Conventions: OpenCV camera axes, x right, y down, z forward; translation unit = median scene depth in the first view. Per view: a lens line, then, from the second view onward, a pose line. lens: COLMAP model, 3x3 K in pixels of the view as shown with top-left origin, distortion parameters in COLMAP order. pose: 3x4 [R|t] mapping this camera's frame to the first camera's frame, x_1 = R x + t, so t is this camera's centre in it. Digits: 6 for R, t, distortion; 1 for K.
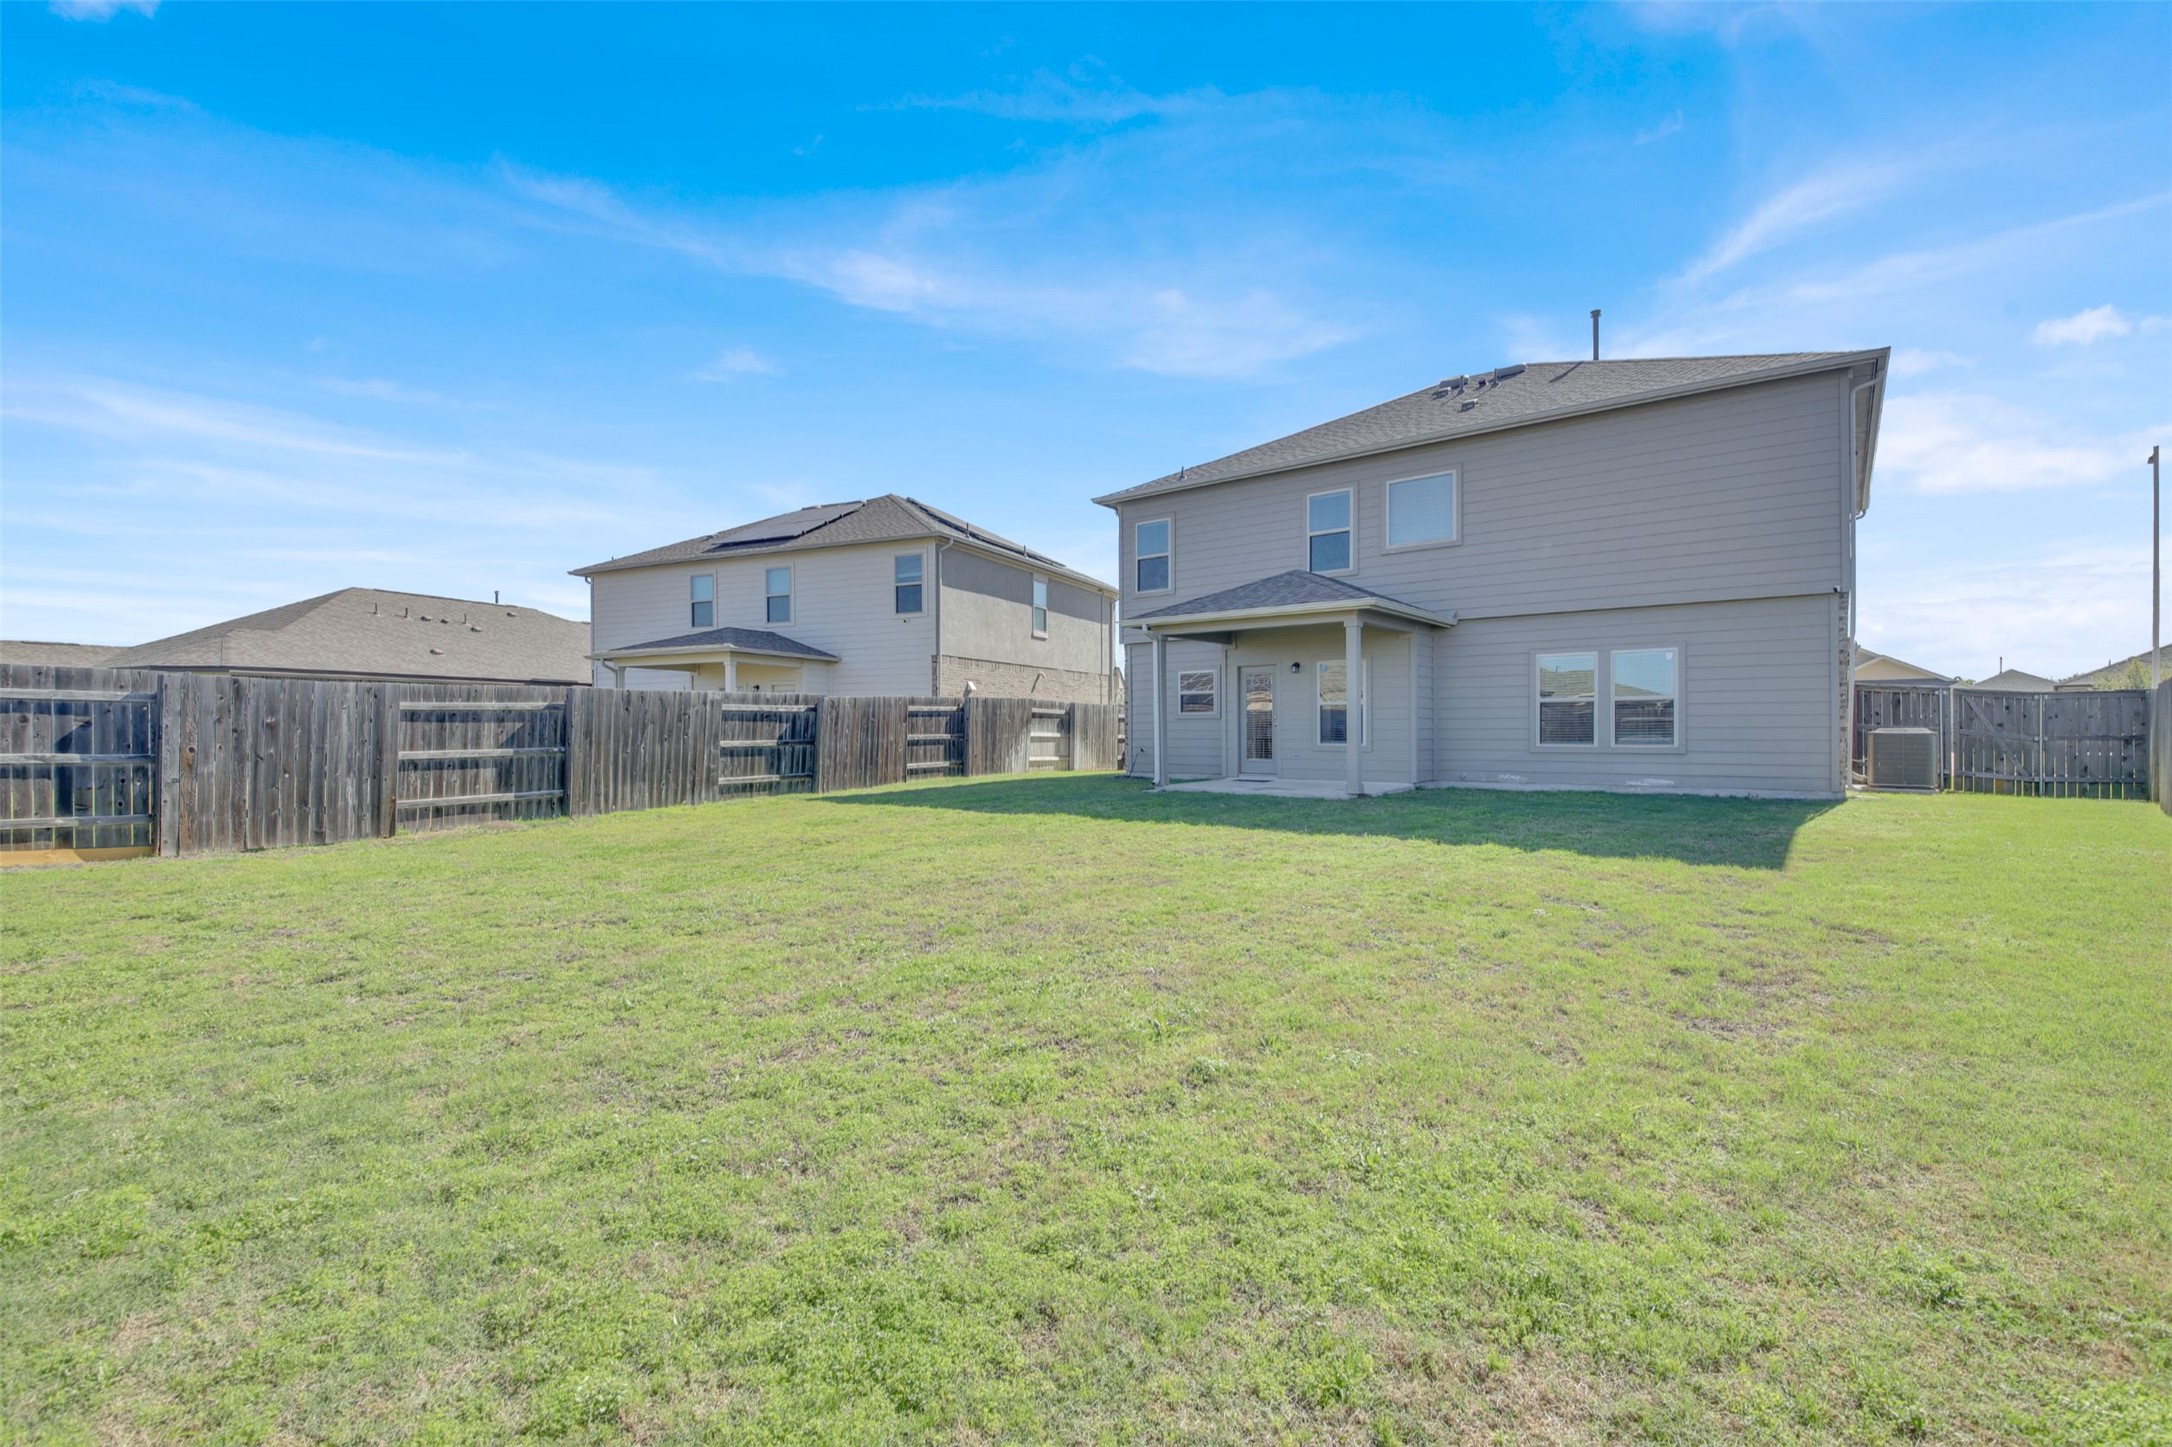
lens RADIAL K [[924.2, 0, 1090.2], [0, 924.2, 716.3], [0, 0, 1]] dist [-0.008802, -0.001726]
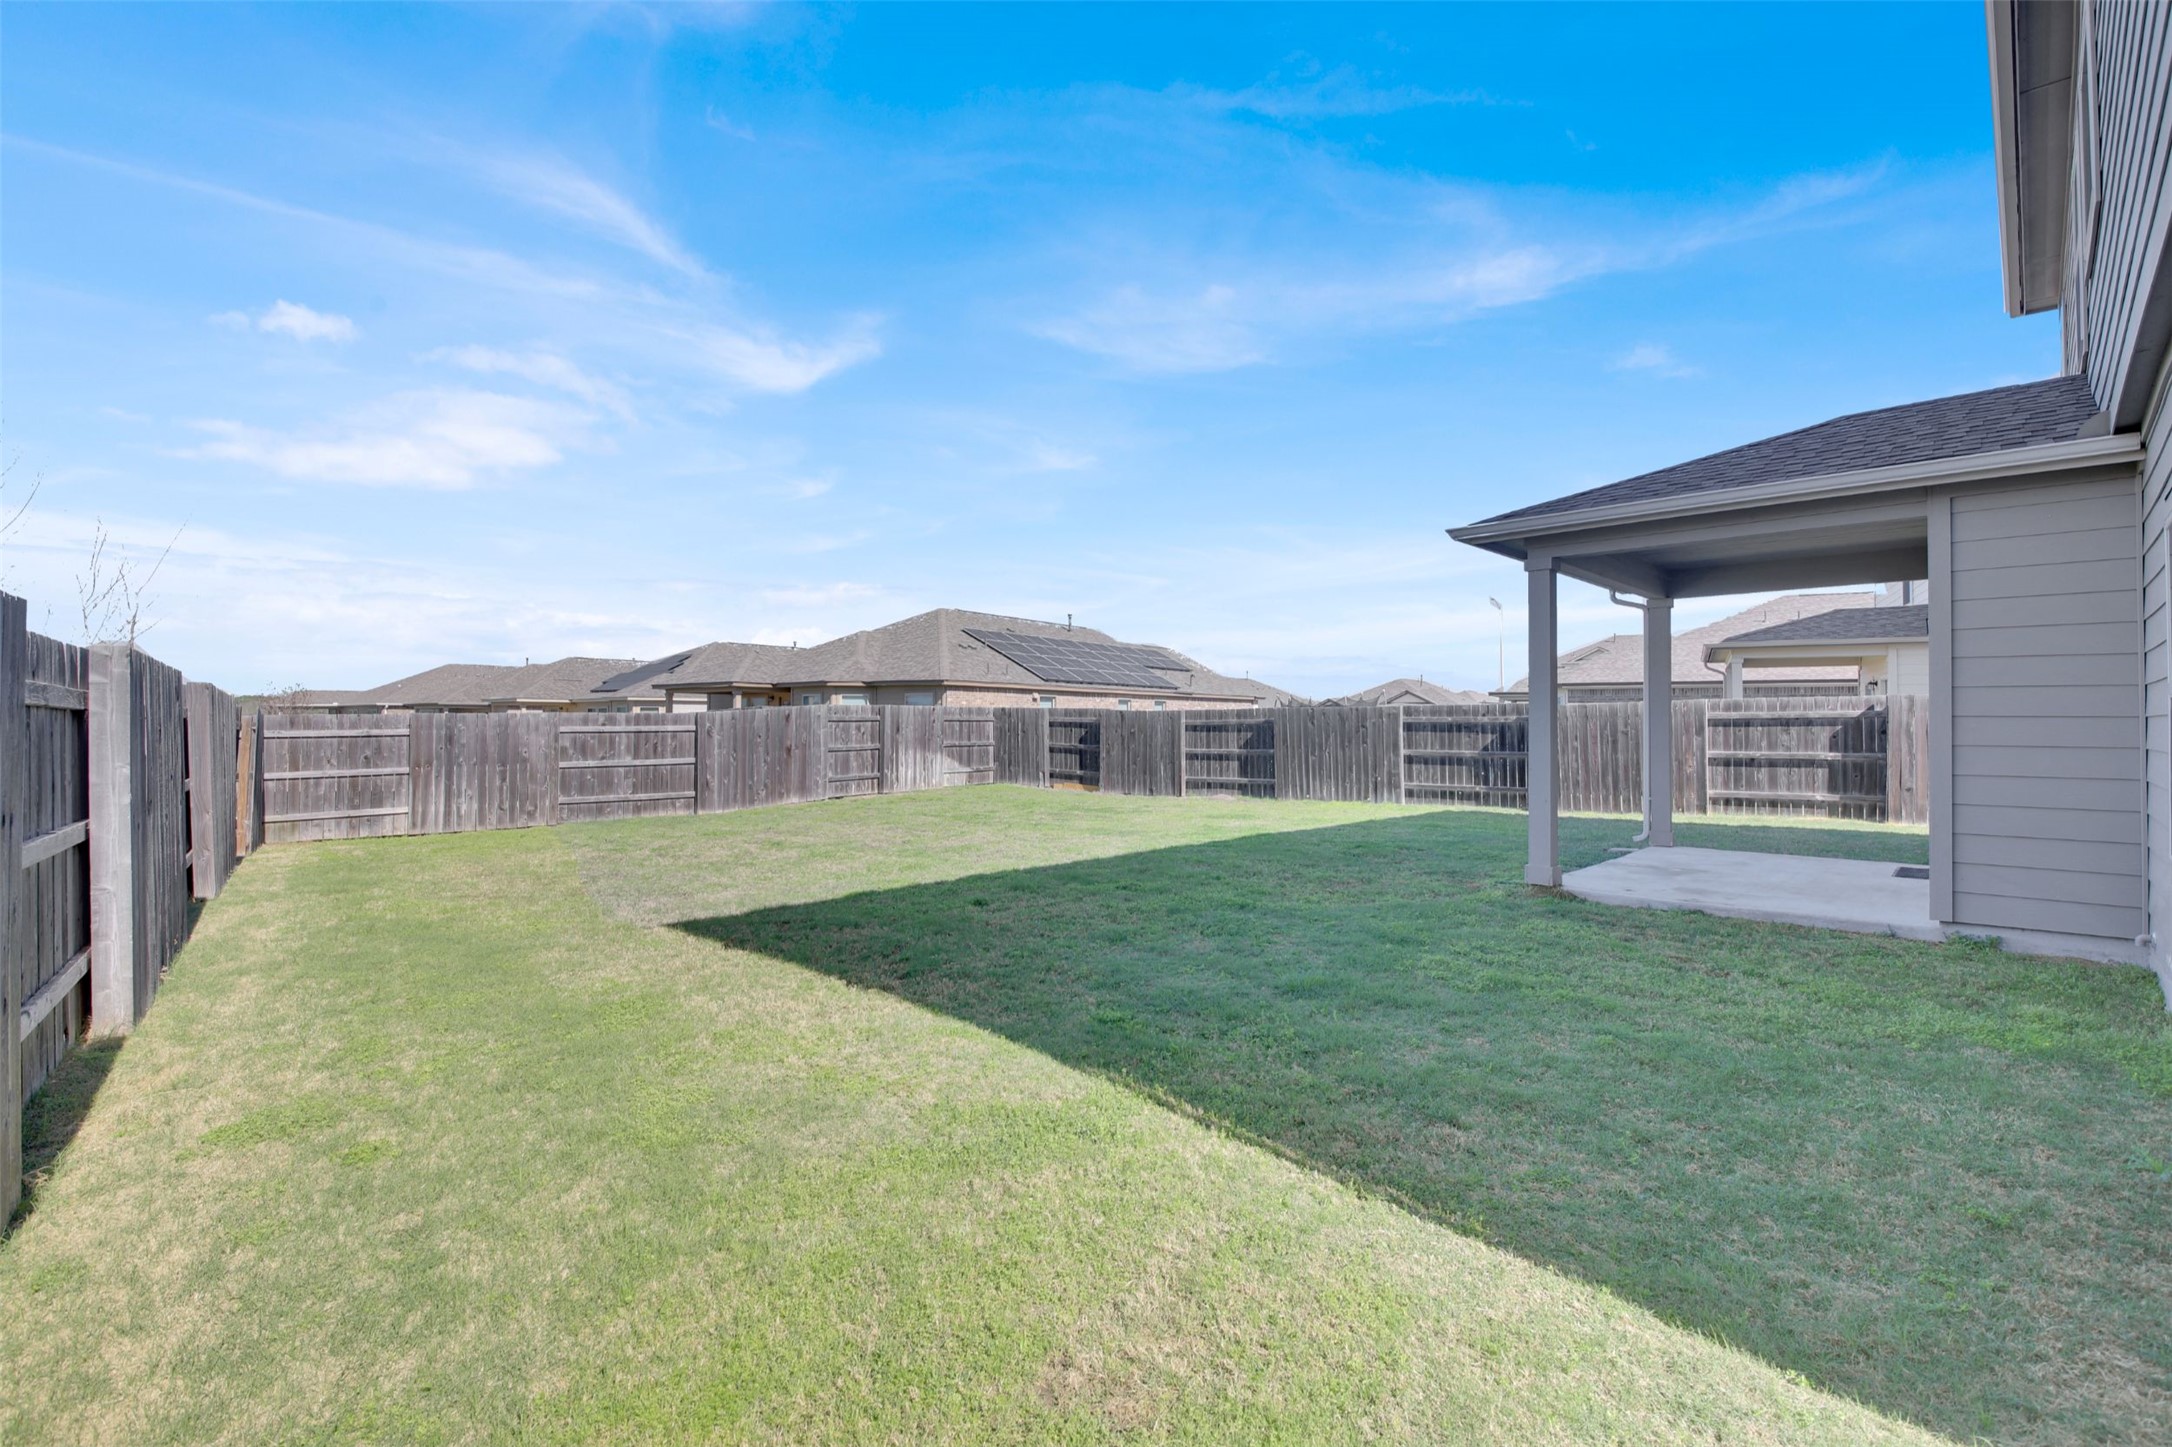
lens RADIAL K [[924.2, 0, 1066.1], [0, 924.2, 718.6], [0, 0, 1]] dist [-0.008802, -0.001726]
pose [[-0.110872, -0.016721, -0.993694, 0.917629], [-0.000341, 0.999859, -0.016787, 0.010072], [0.993835, -0.001522, -0.110862, 0.855071]]
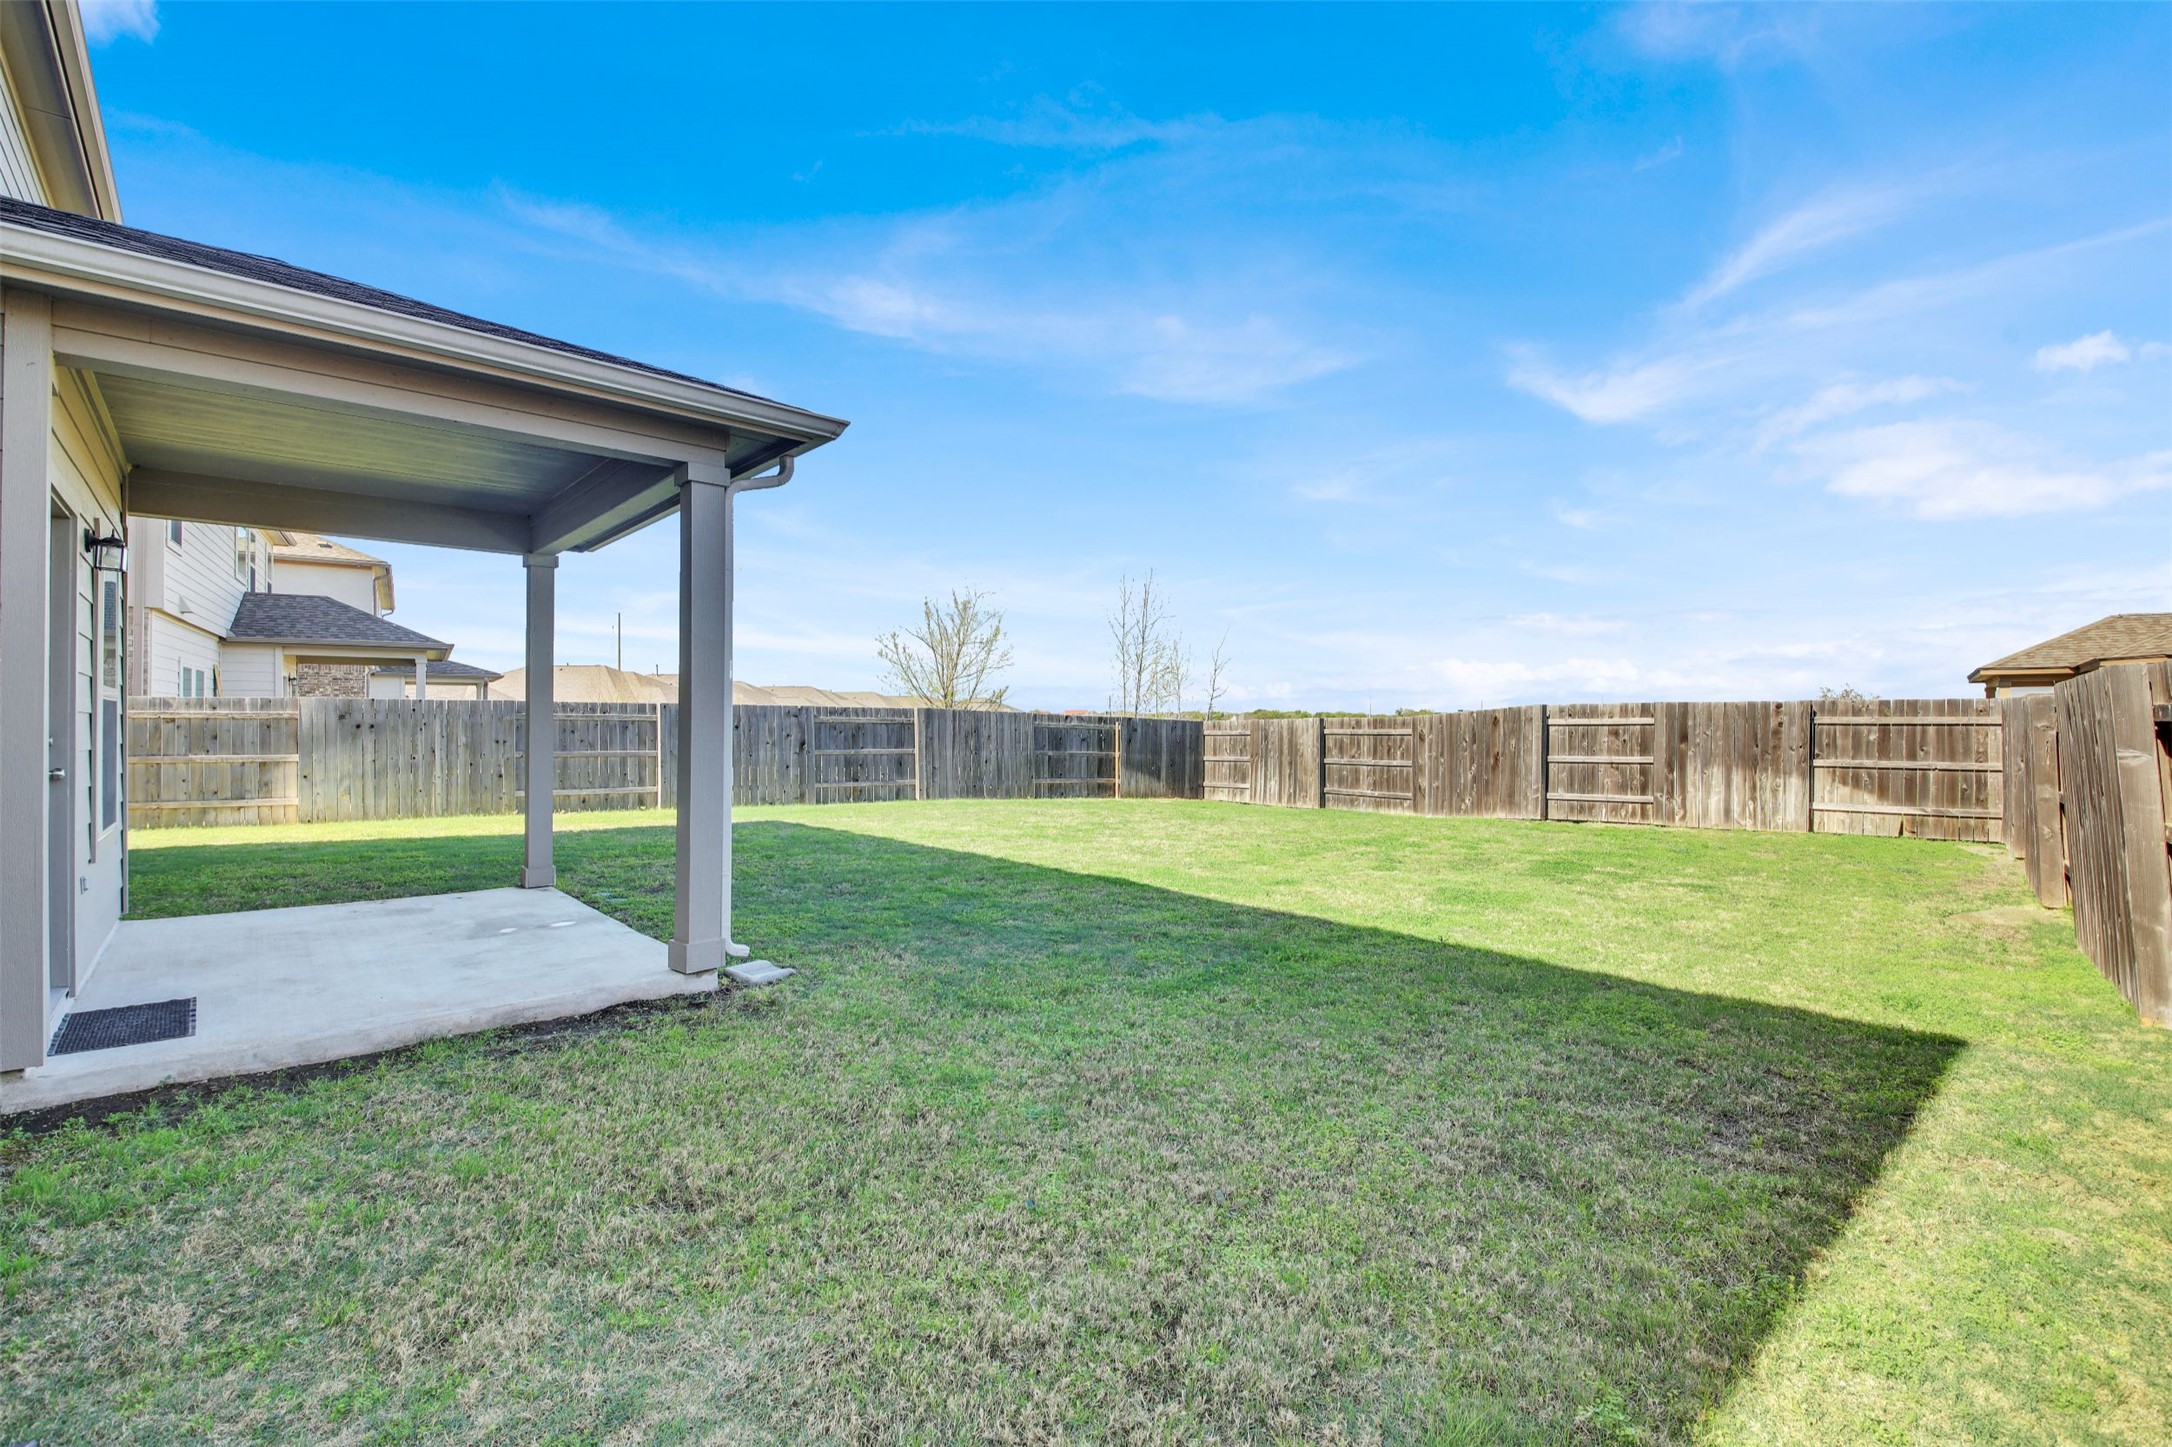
lens RADIAL K [[924.2, 0, 1102.7], [0, 924.2, 728.1], [0, 0, 1]] dist [-0.008802, -0.001726]
pose [[-0.985548, -0.016689, 0.168573, -0.111366], [-0.016497, 0.999861, 0.002539, 0.000118], [-0.168591, -0.000279, -0.985686, 1.593201]]
